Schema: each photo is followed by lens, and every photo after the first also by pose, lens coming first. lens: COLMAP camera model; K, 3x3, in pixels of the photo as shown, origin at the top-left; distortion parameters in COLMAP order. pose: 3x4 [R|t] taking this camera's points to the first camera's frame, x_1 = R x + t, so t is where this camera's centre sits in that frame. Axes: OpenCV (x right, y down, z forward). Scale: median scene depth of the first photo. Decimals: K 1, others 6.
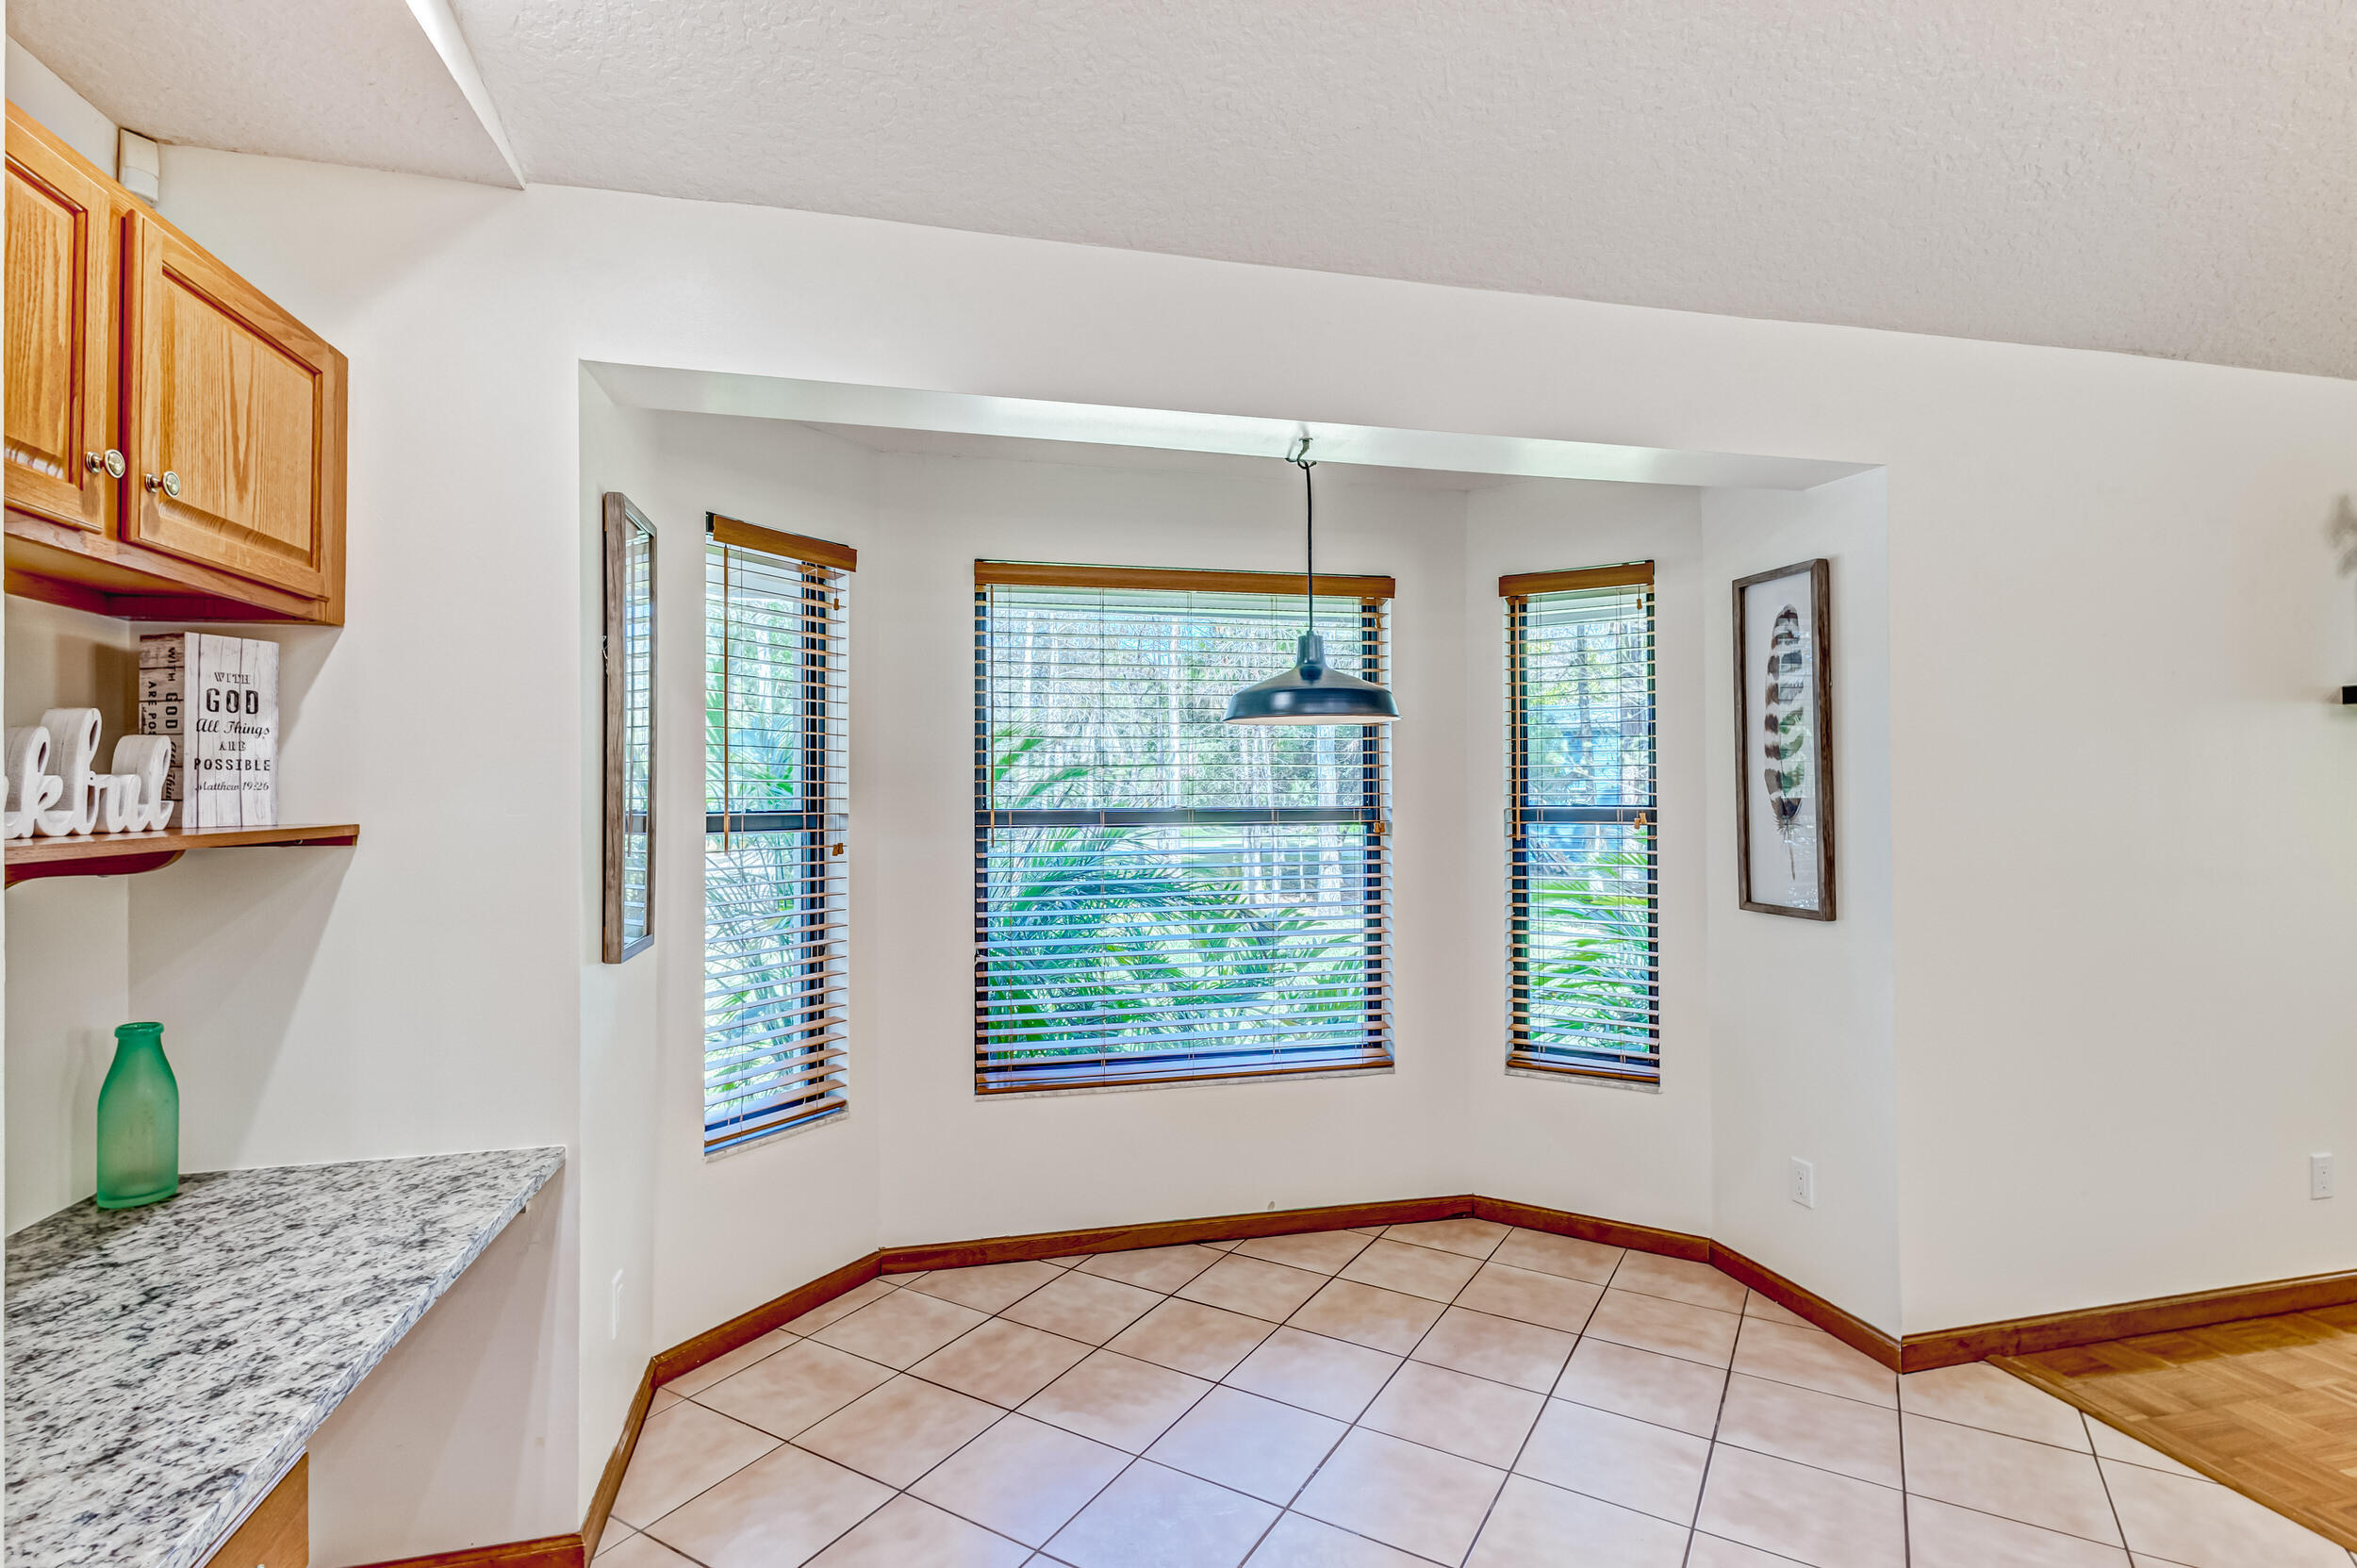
lens RADIAL K [[1117.1, 0, 1177.6], [0, 1117.1, 778.5], [0, 0, 1]] dist [0.014317, -0.003635]
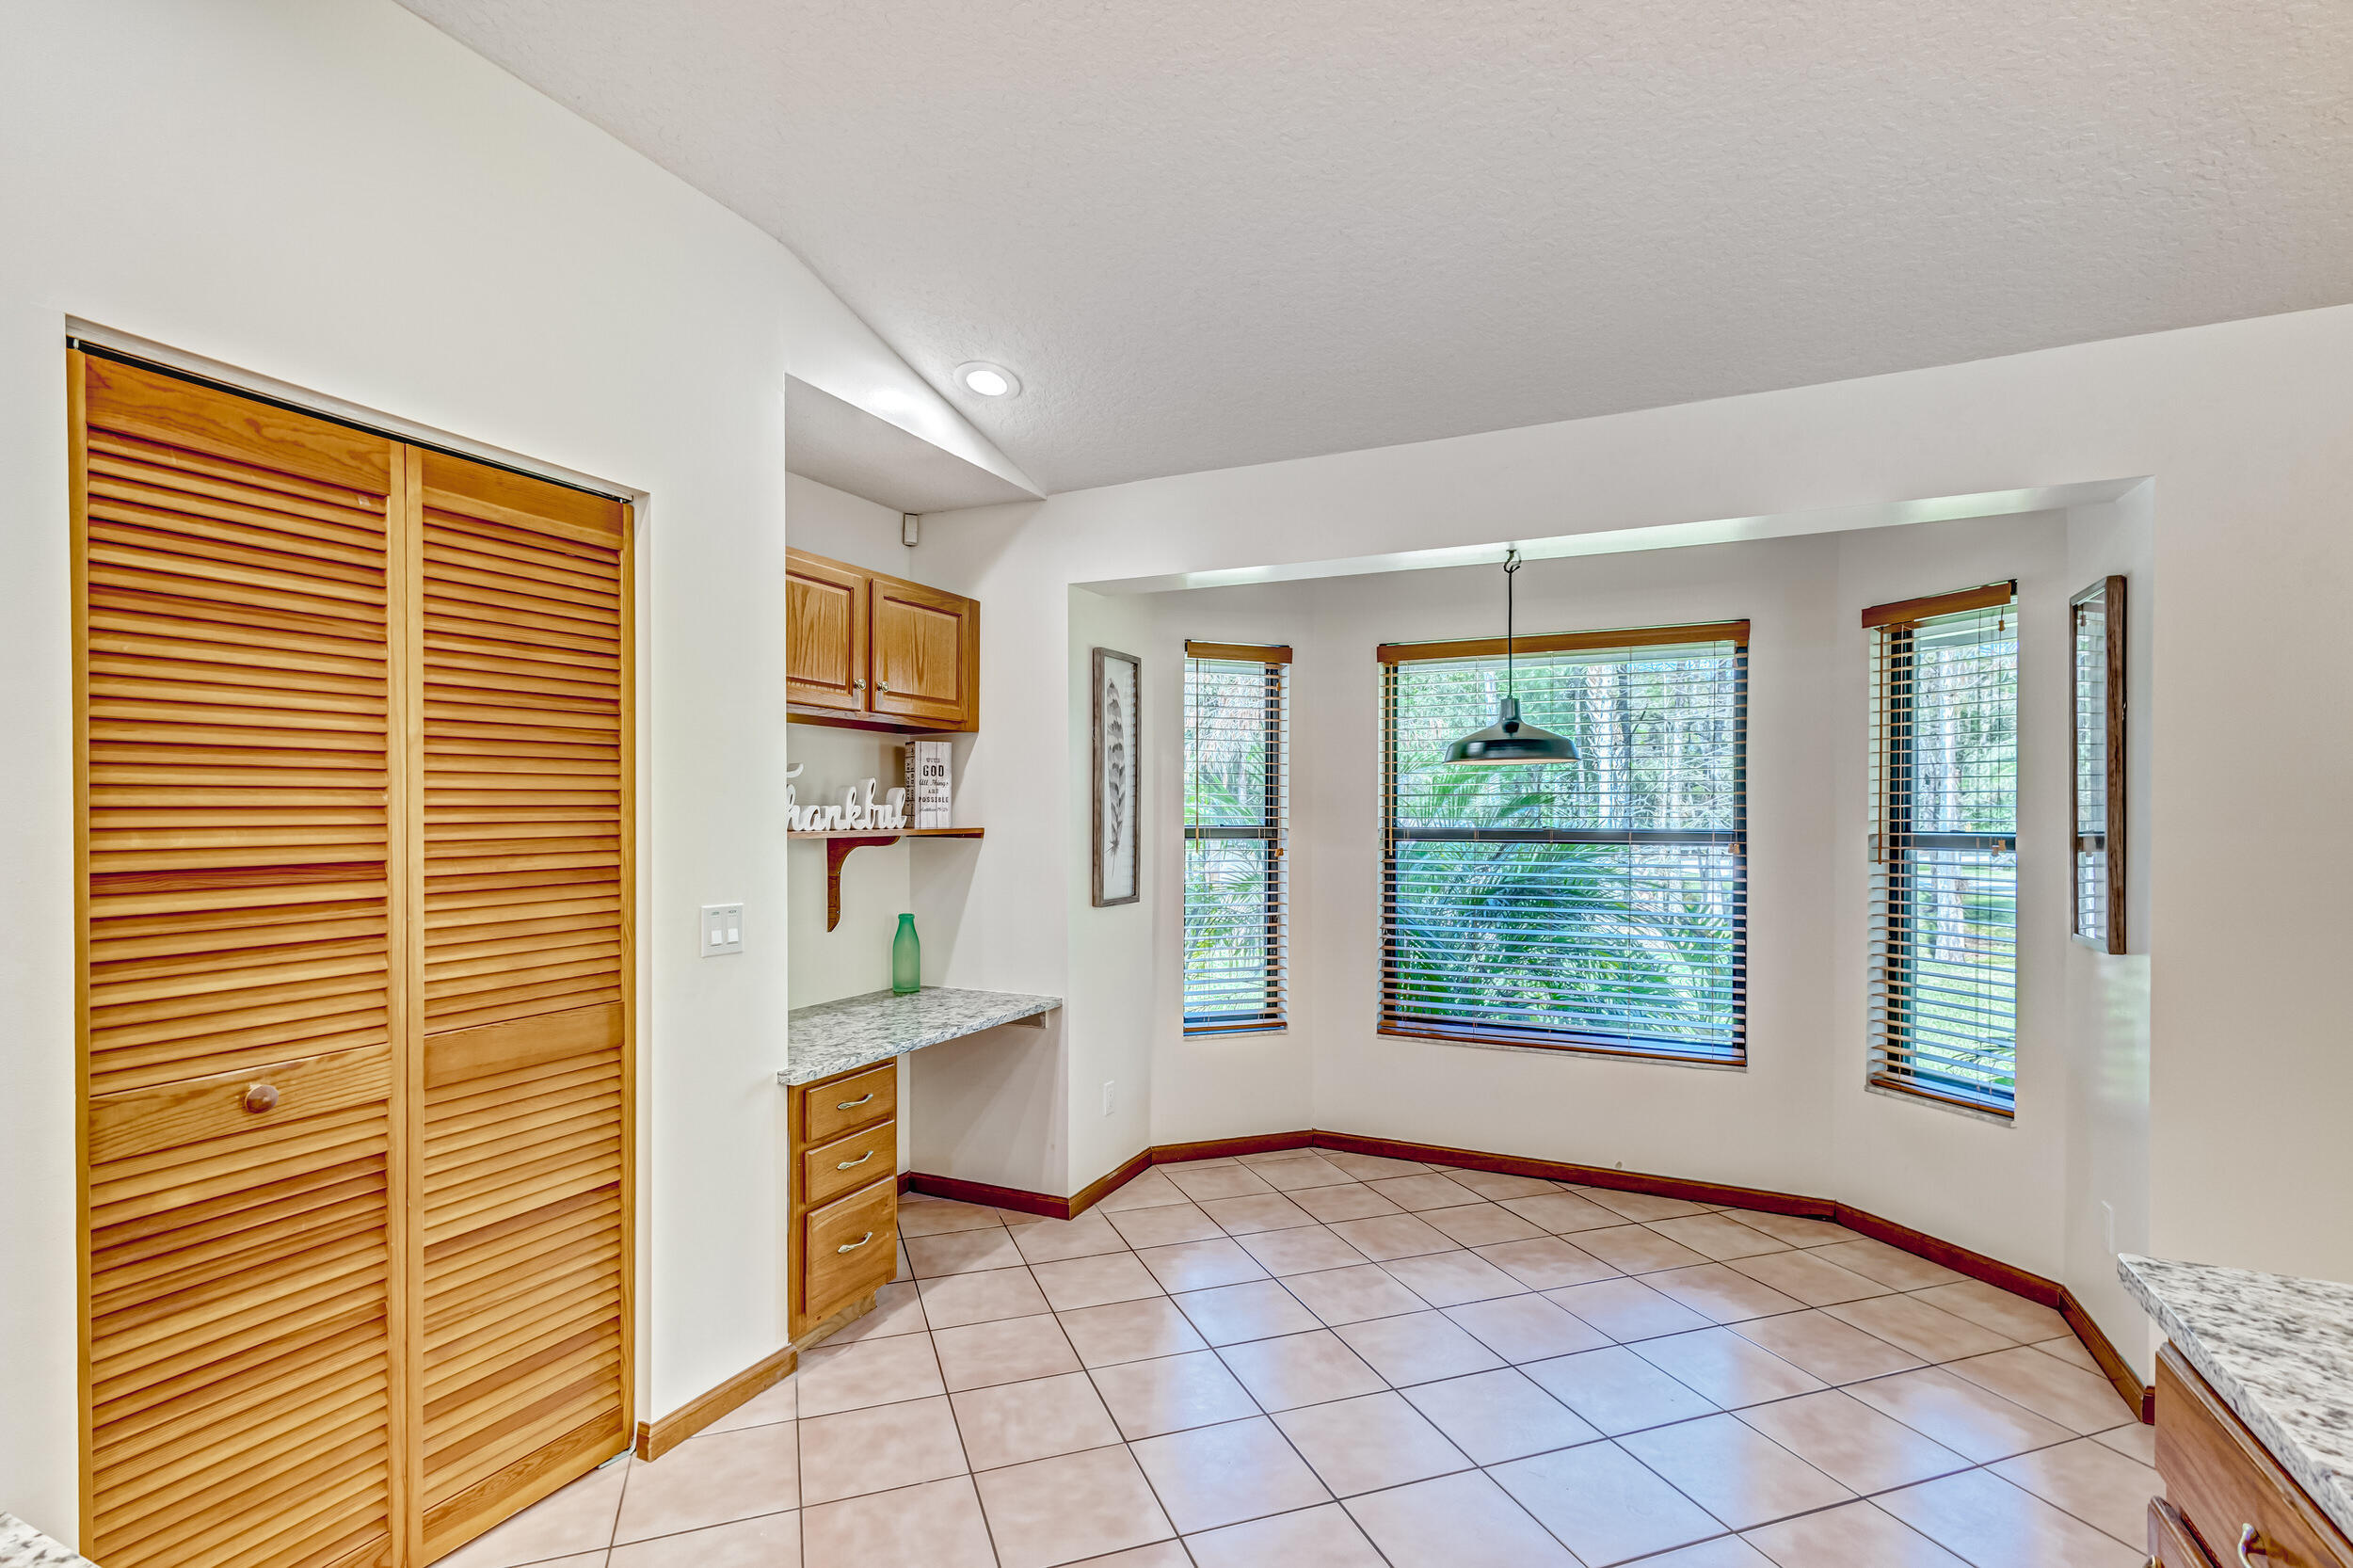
lens RADIAL K [[1115.2, 0, 1205.5], [0, 1115.2, 822.2], [0, 0, 1]] dist [0.014317, -0.003635]
pose [[0.786394, 0.012693, -0.617595, 0.646480], [0.001065, 0.999760, 0.021904, -0.010663], [0.617724, -0.017883, 0.786191, -0.269028]]
